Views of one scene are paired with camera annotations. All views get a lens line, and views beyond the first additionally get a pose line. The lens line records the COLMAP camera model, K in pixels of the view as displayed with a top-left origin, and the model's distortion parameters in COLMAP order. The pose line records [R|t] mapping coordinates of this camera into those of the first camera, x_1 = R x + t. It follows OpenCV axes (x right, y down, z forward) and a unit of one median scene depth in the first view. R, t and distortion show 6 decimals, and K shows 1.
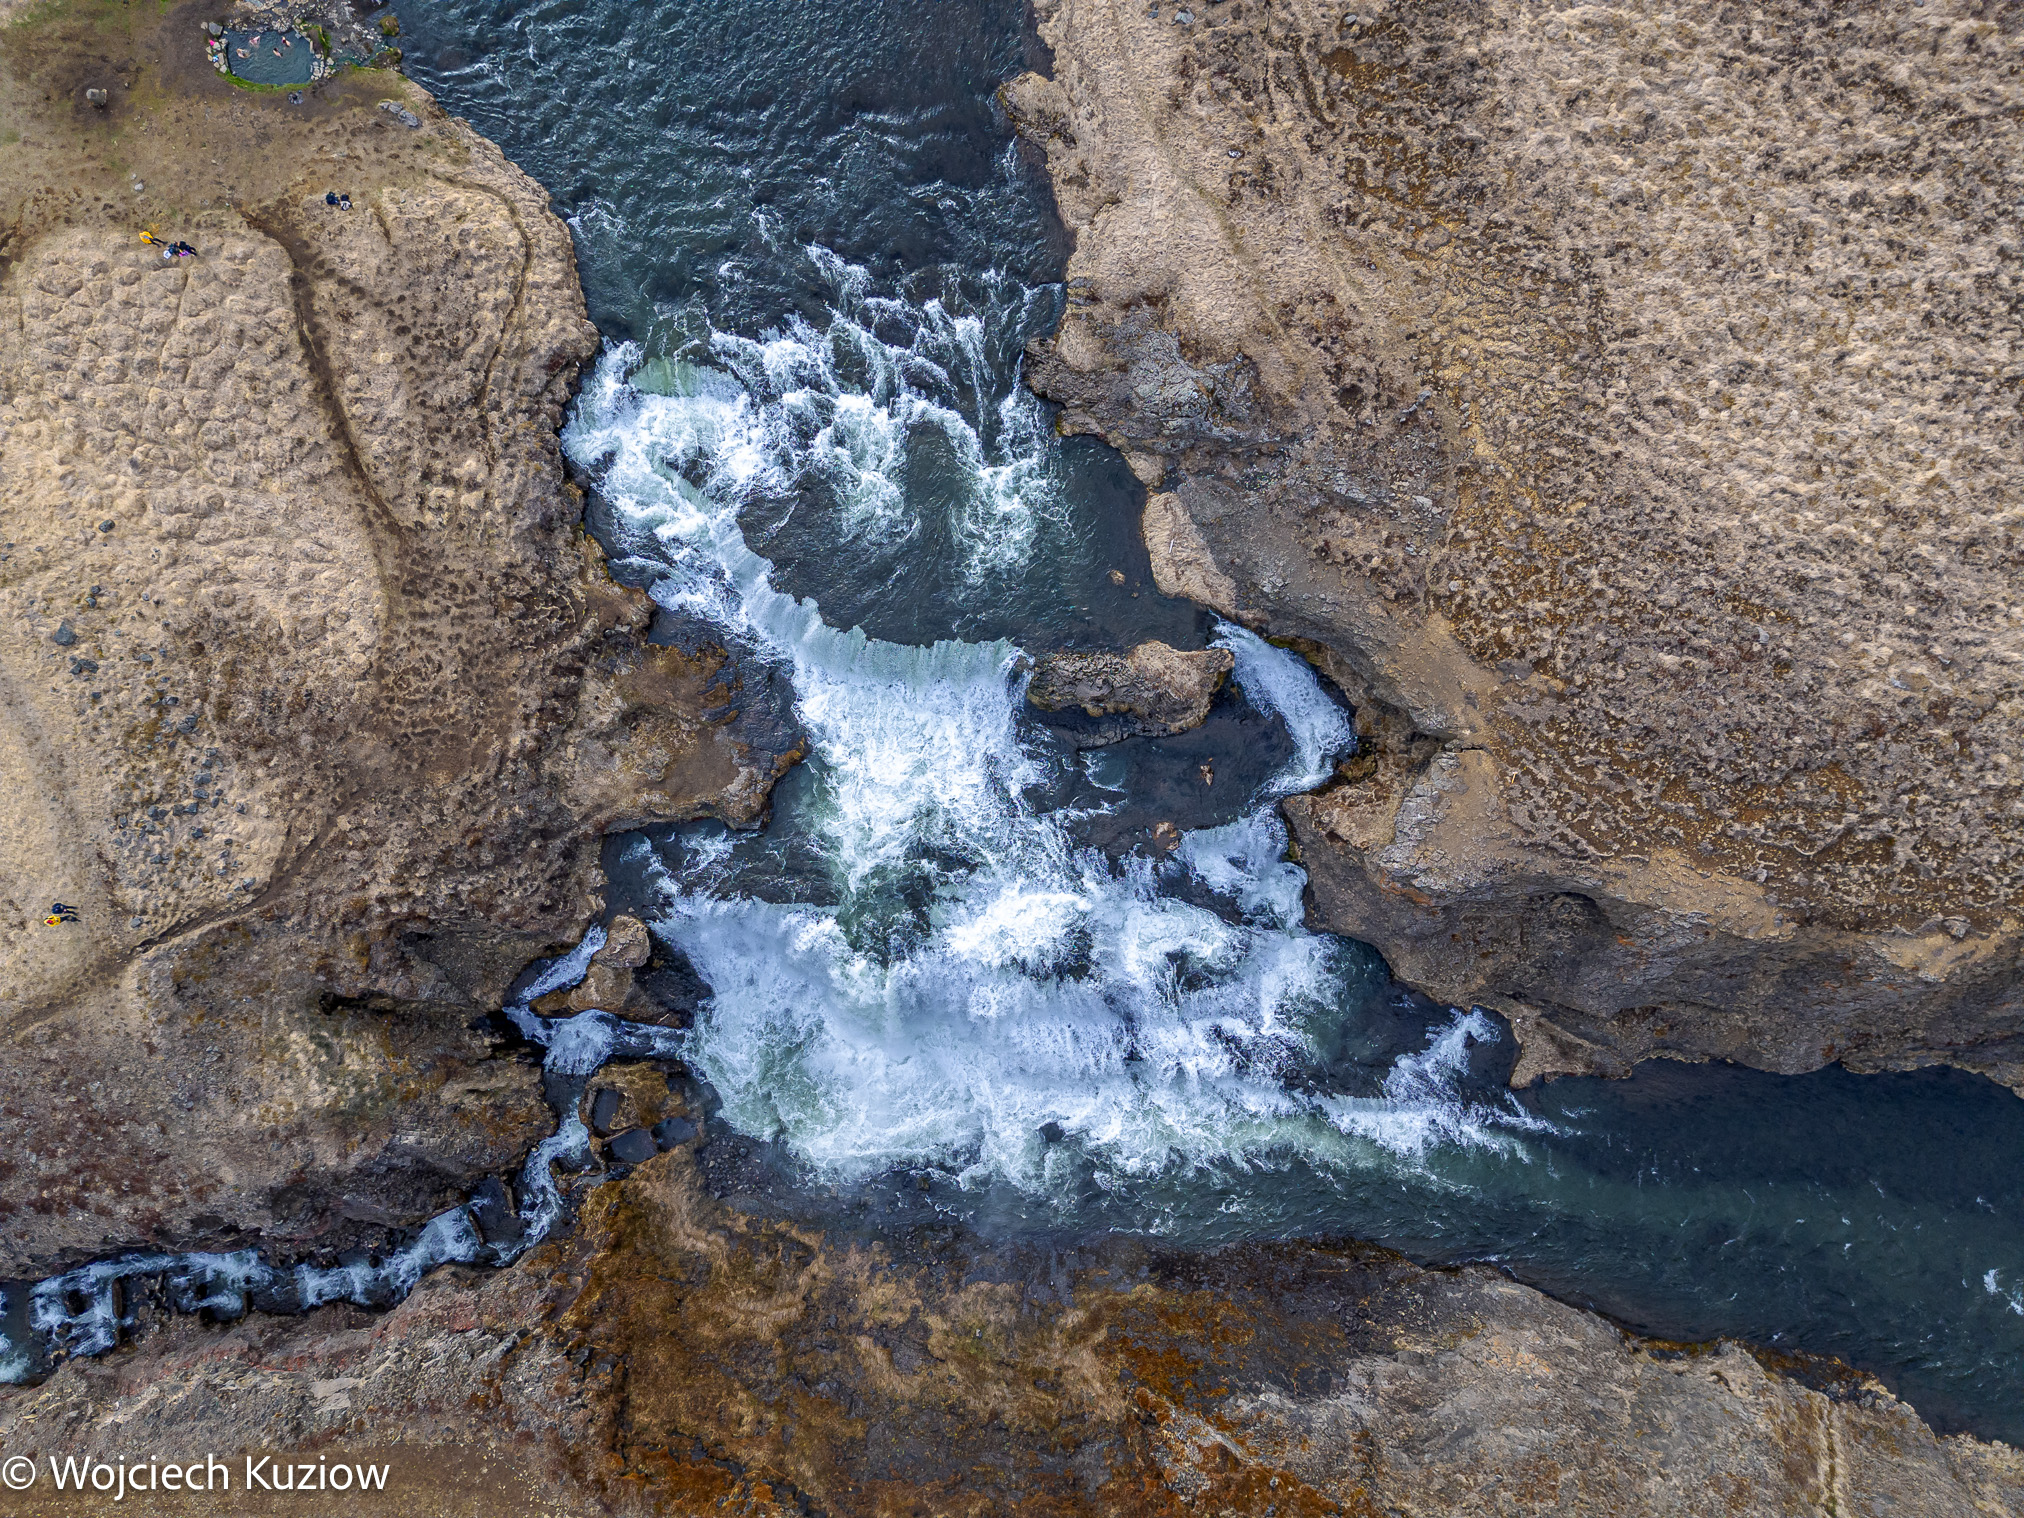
lens RADIAL K [[1404.1, 0, 1012.0], [0, 1404.1, 759.0], [0, 0, 1]] dist [0.019212, -0.006053]
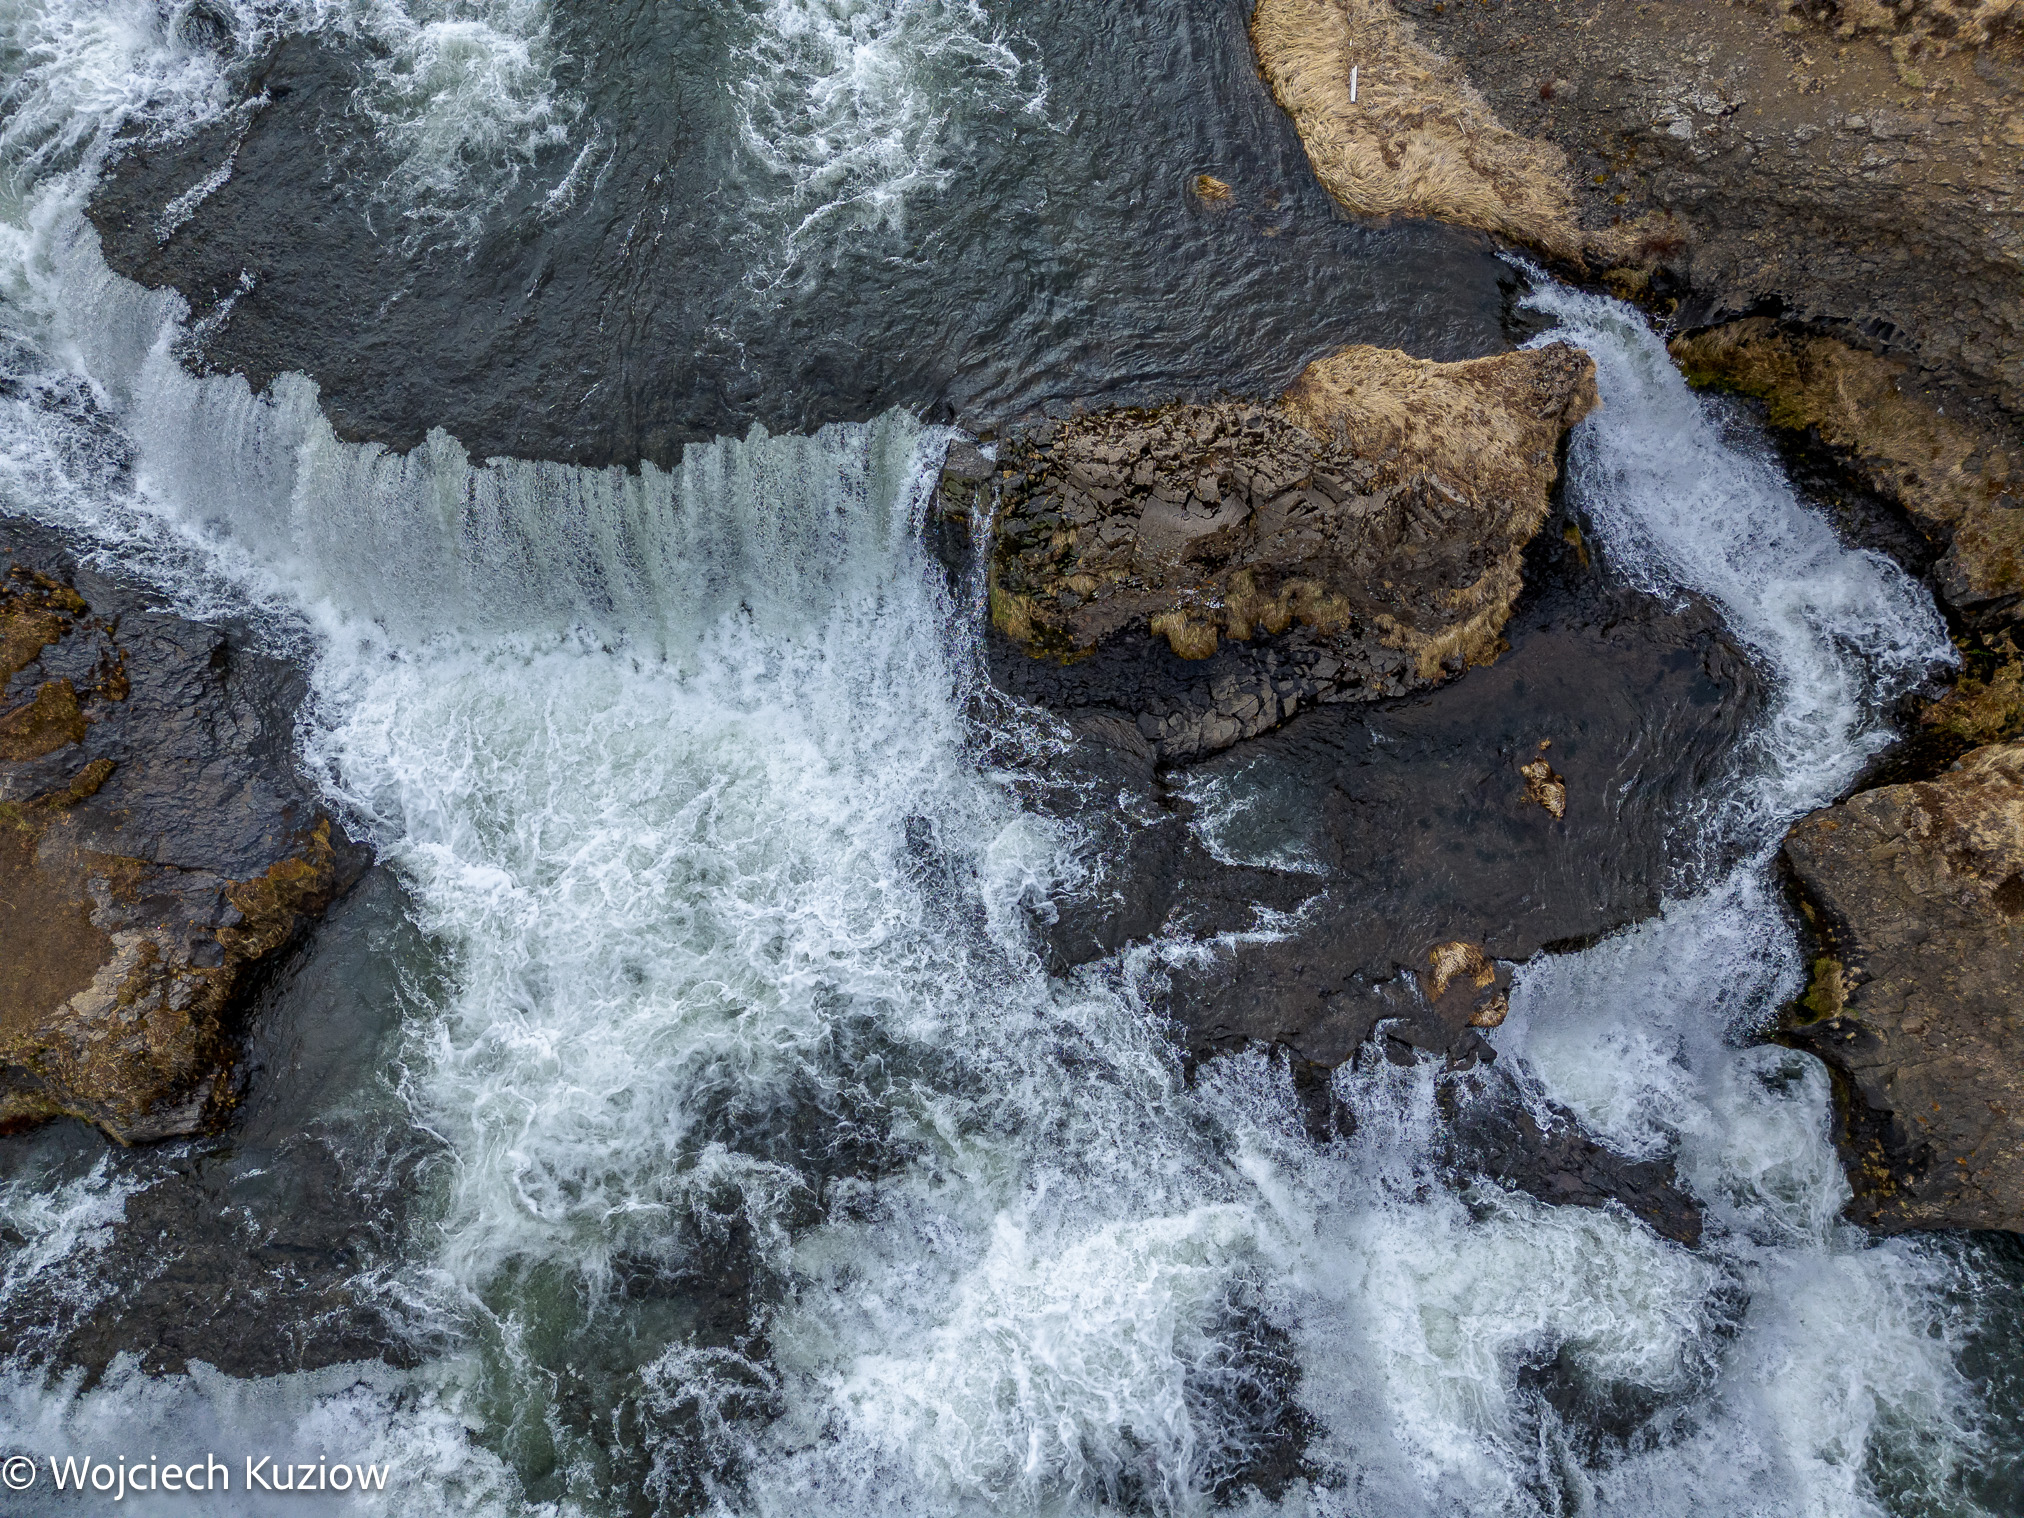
lens RADIAL K [[1404.1, 0, 1012.0], [0, 1404.1, 759.0], [0, 0, 1]] dist [0.019212, -0.006053]
pose [[0.991069, -0.128041, 0.037246, -0.001314], [0.133302, 0.958617, -0.251564, 0.074861], [-0.003494, 0.254283, 0.967124, 0.683365]]
